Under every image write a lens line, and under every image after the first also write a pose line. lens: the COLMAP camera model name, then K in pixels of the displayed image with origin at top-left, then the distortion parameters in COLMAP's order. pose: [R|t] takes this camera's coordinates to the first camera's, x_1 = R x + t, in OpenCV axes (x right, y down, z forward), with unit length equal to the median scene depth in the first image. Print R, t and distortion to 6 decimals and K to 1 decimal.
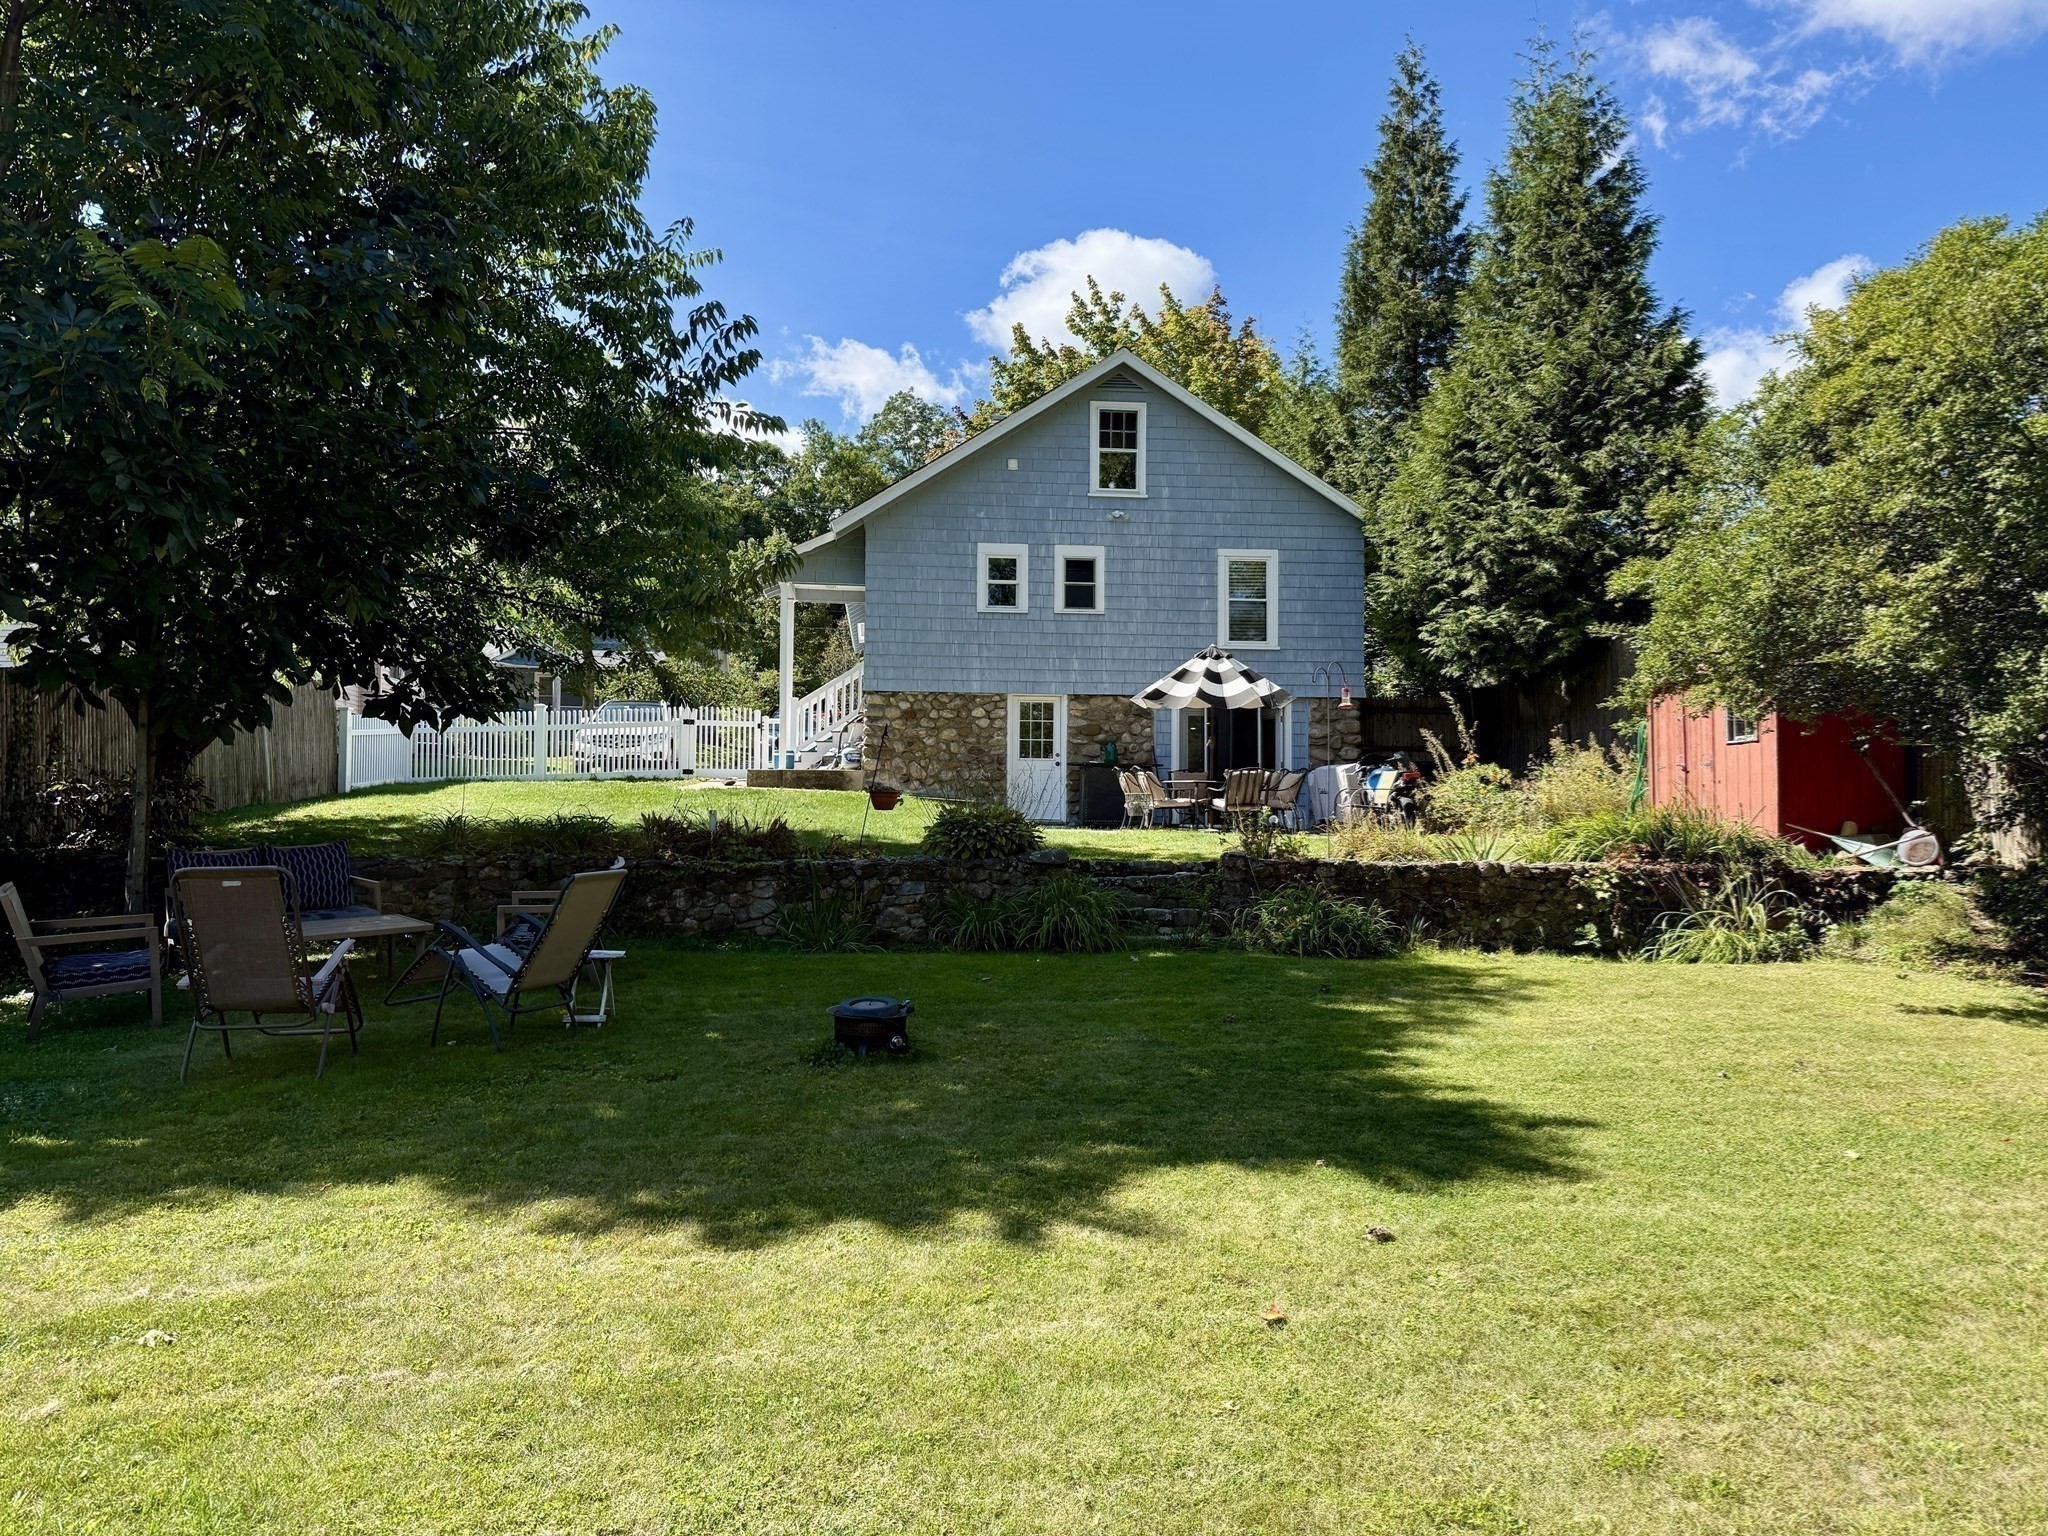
lens RADIAL K [[1459.6, 0, 1037.4], [0, 1459.6, 776.7], [0, 0, 1]] dist [0.084870, -0.157114]
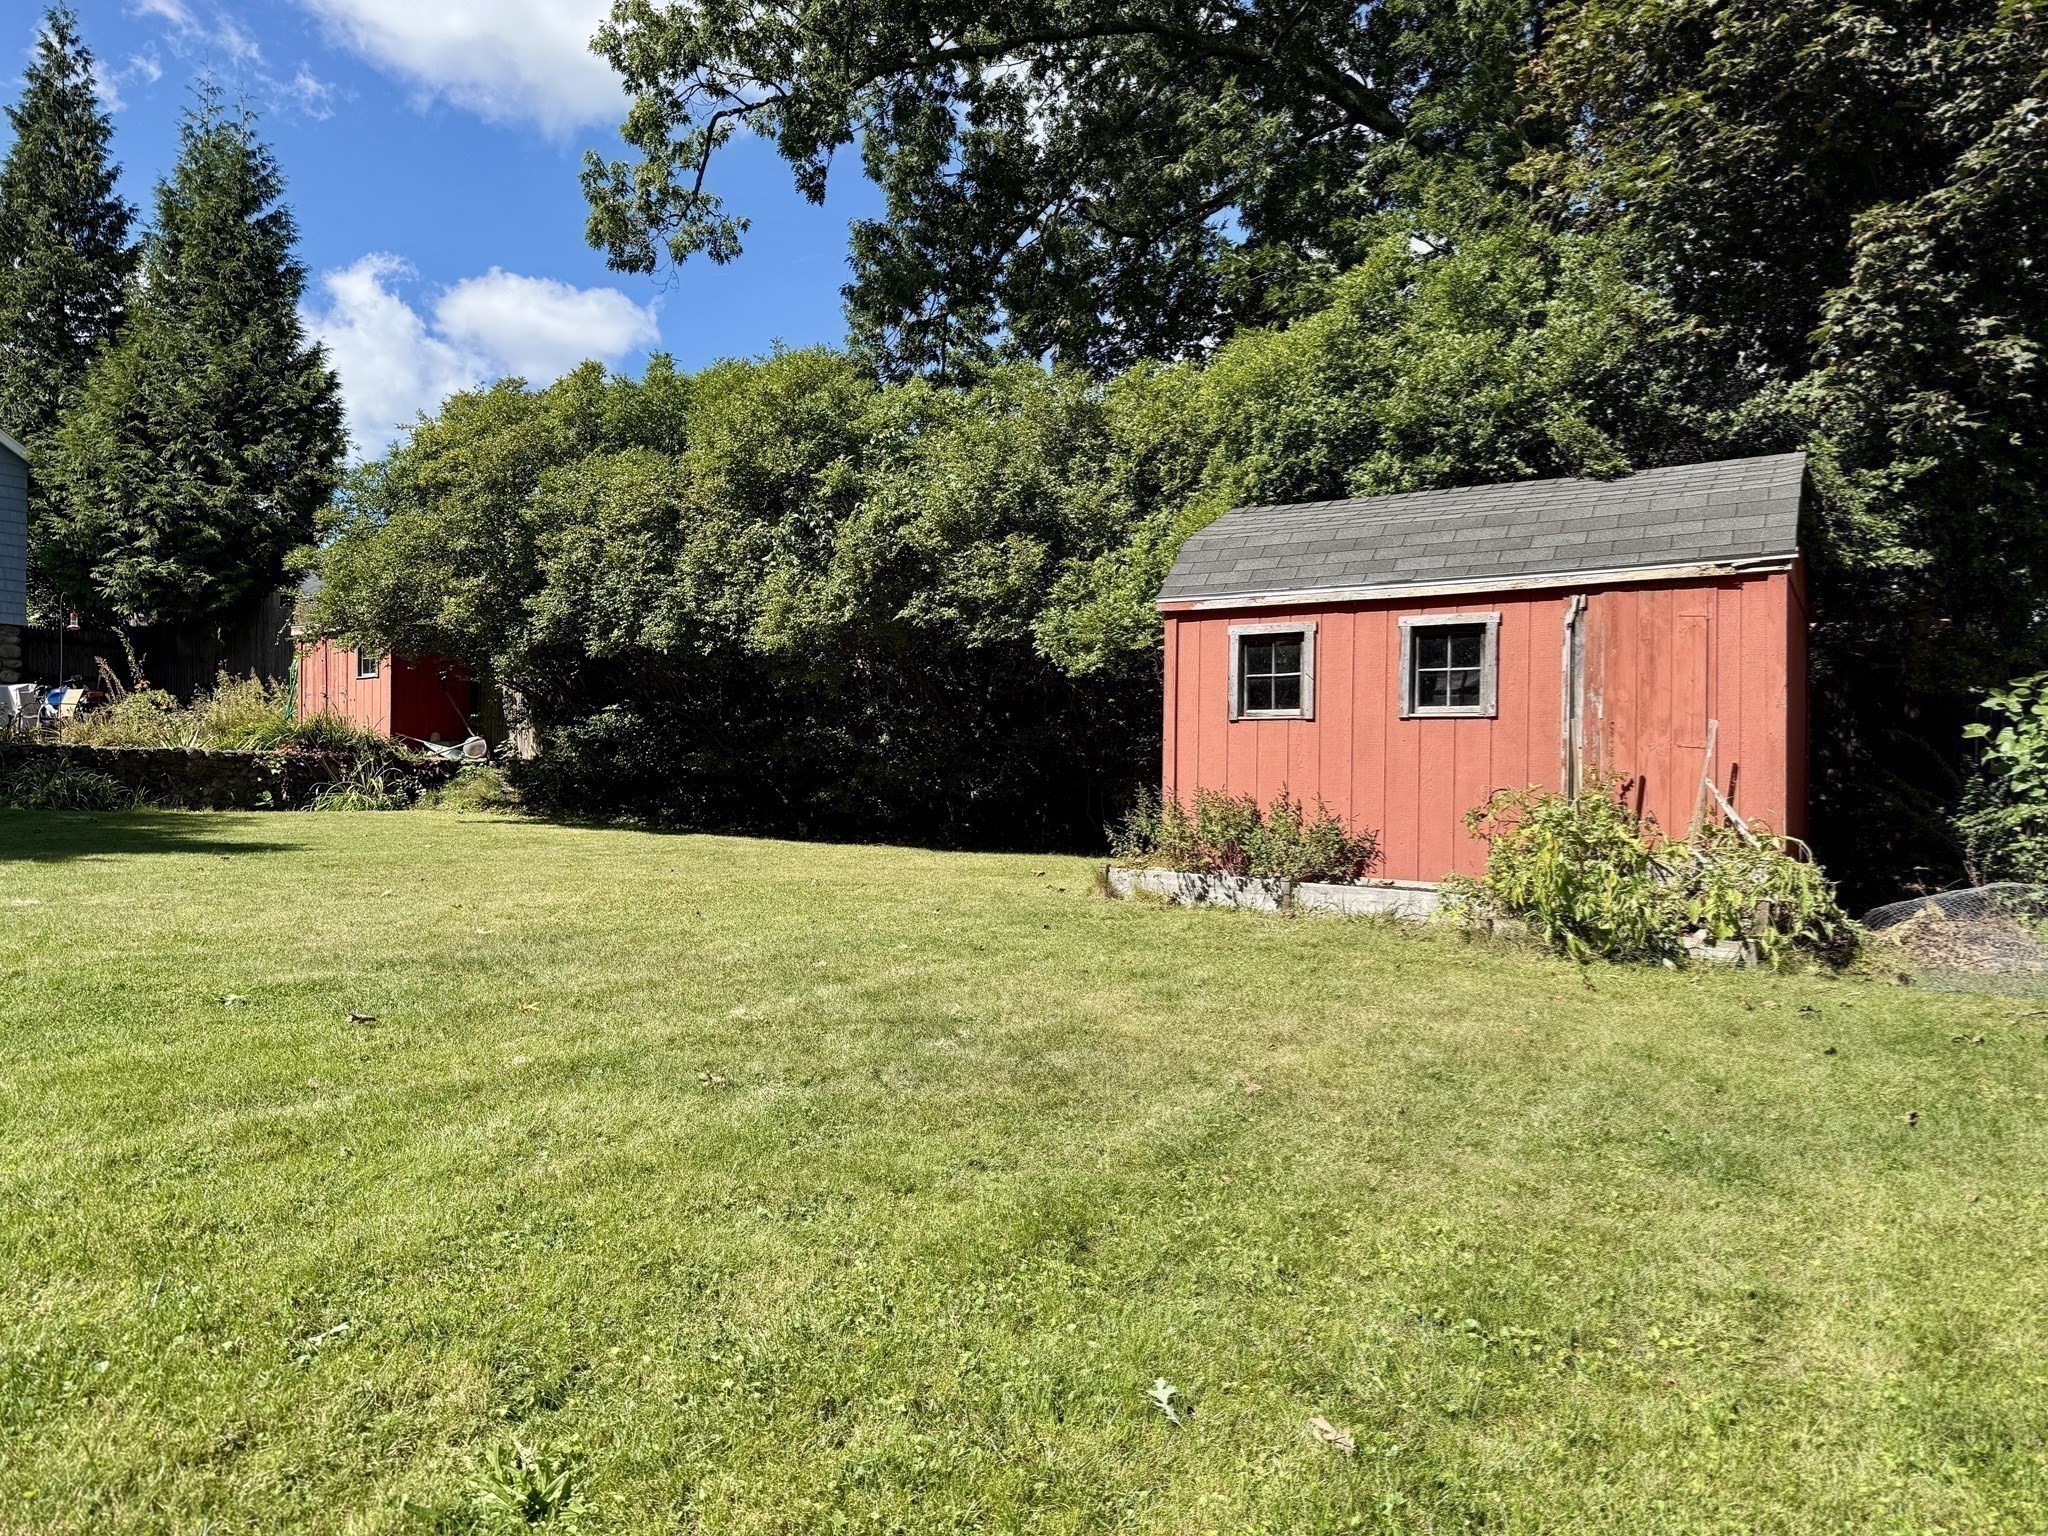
lens RADIAL K [[1469.1, 0, 1020.6], [0, 1469.1, 804.0], [0, 0, 1]] dist [0.000446, -0.004604]
pose [[0.639645, 0.003915, 0.768660, -0.160601], [-0.034174, 0.999143, 0.023349, 0.031865], [-0.767910, -0.041204, 0.639231, -0.305927]]
